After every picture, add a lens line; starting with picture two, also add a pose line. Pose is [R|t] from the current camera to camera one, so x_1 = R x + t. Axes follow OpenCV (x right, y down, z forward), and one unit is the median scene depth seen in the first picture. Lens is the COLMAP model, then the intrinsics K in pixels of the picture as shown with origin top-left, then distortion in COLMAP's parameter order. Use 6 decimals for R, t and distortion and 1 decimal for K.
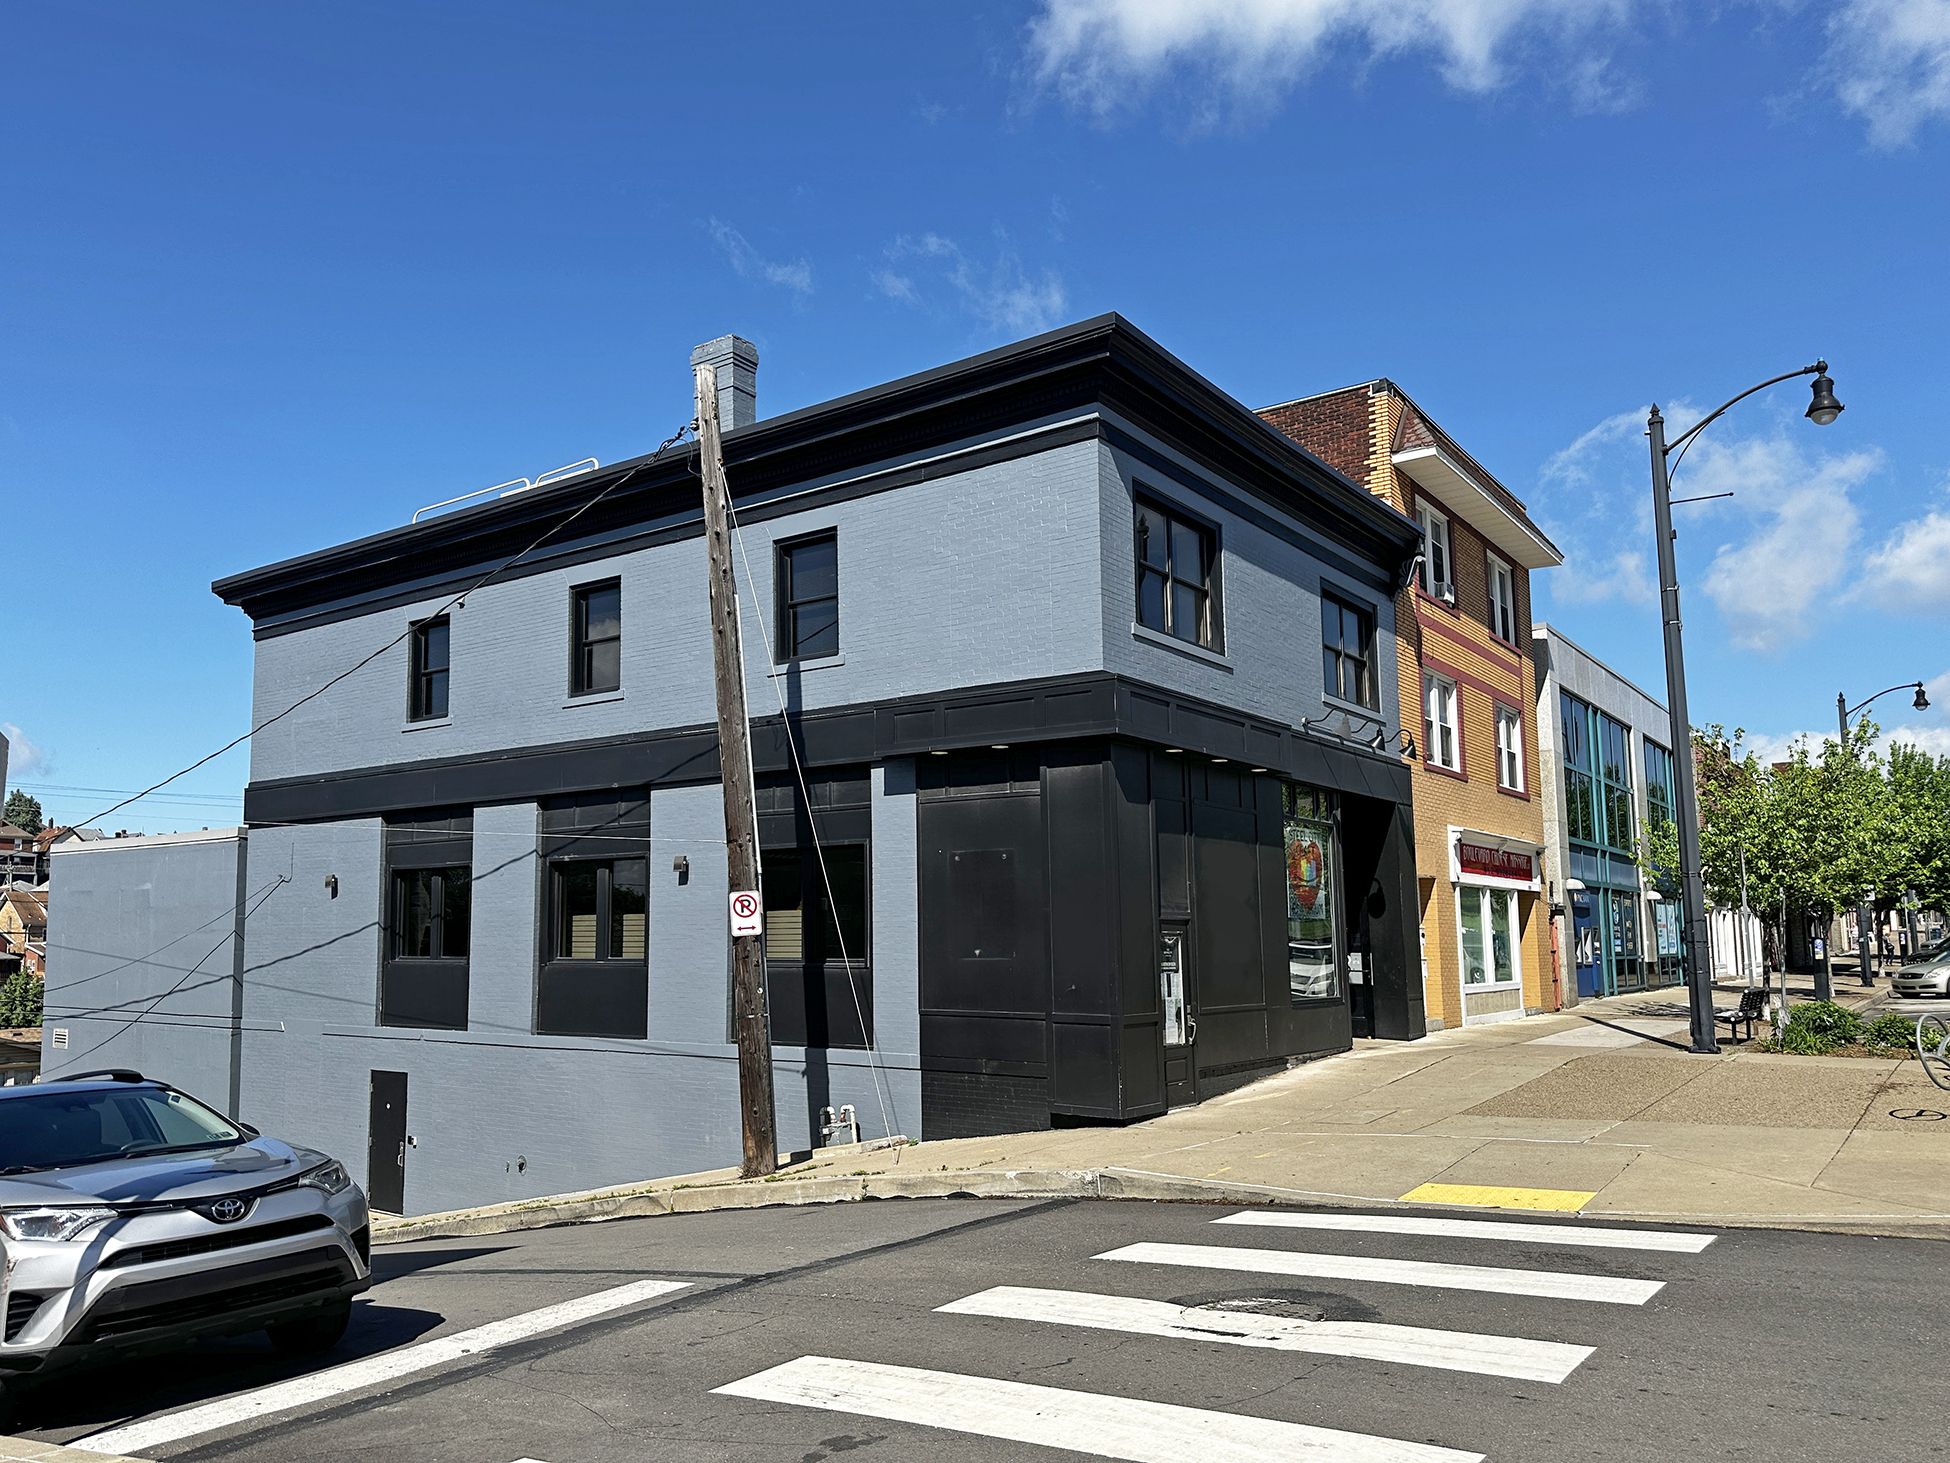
lens RADIAL K [[1391.3, 0, 975.0], [0, 1391.3, 731.5], [0, 0, 1]] dist [0.104879, -0.155823]
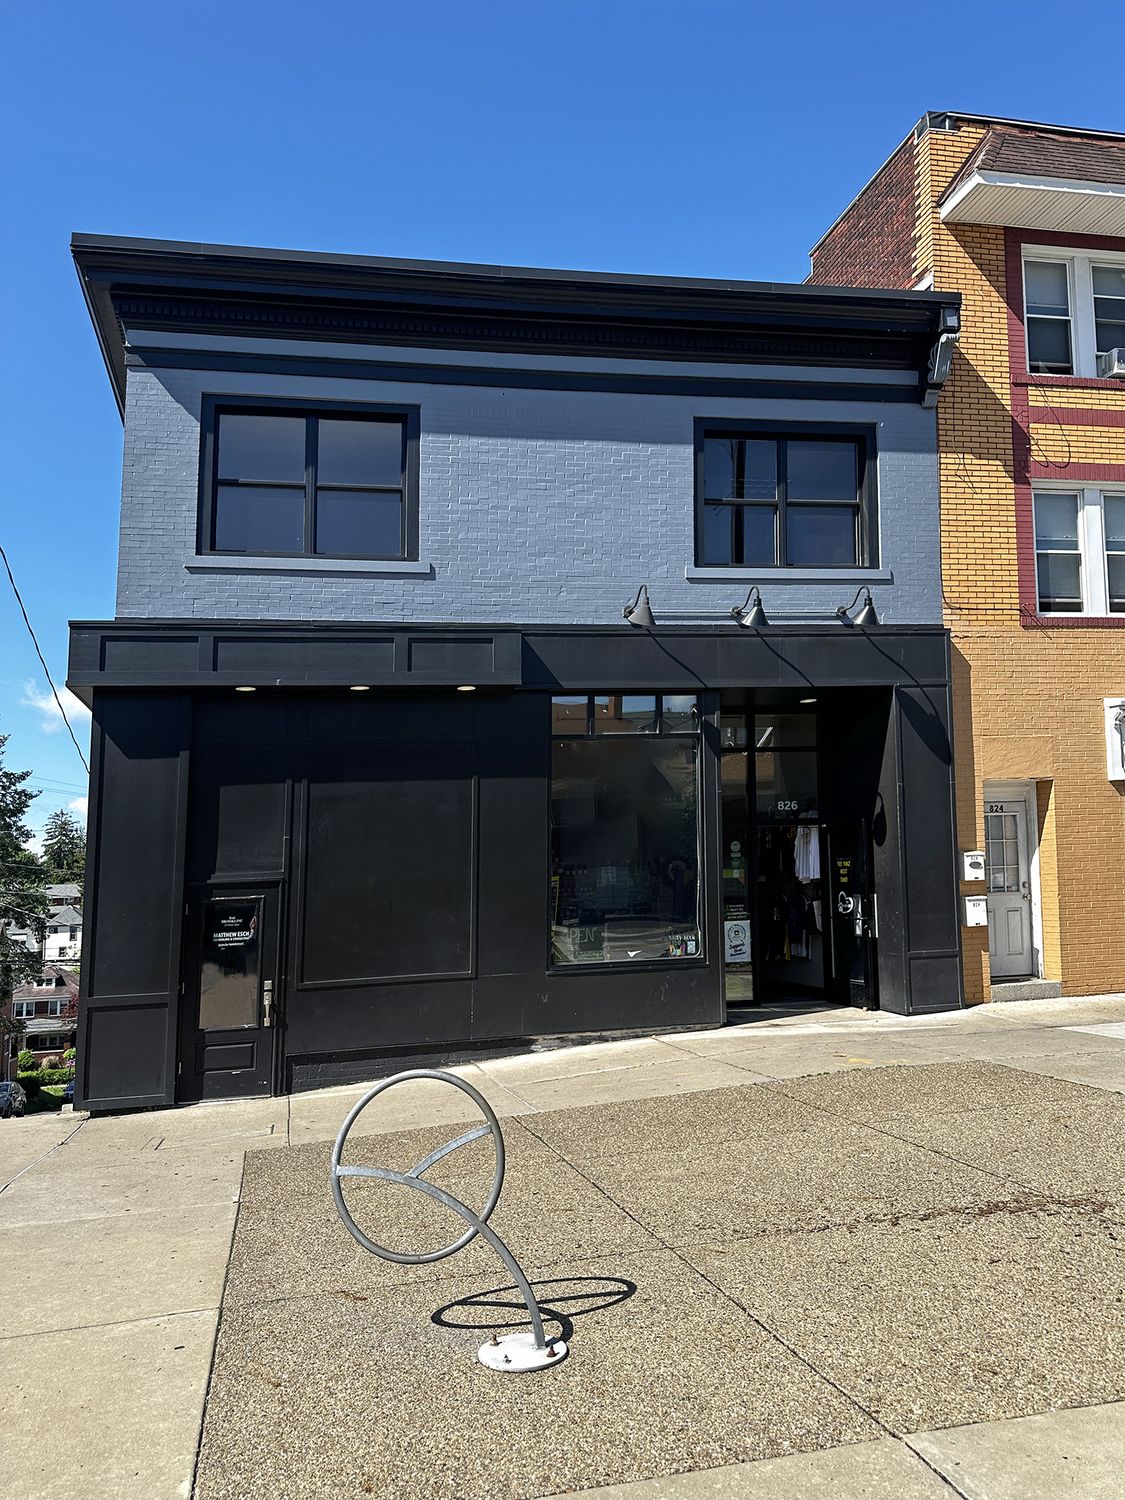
lens RADIAL K [[1070.3, 0, 562.5], [0, 1070.3, 750.0], [0, 0, 1]] dist [0.104879, -0.155823]
pose [[0.728810, -0.122061, -0.673748, 0.619948], [0.144989, 0.989180, -0.022370, 0.080550], [0.669189, -0.081383, 0.738623, 0.532948]]
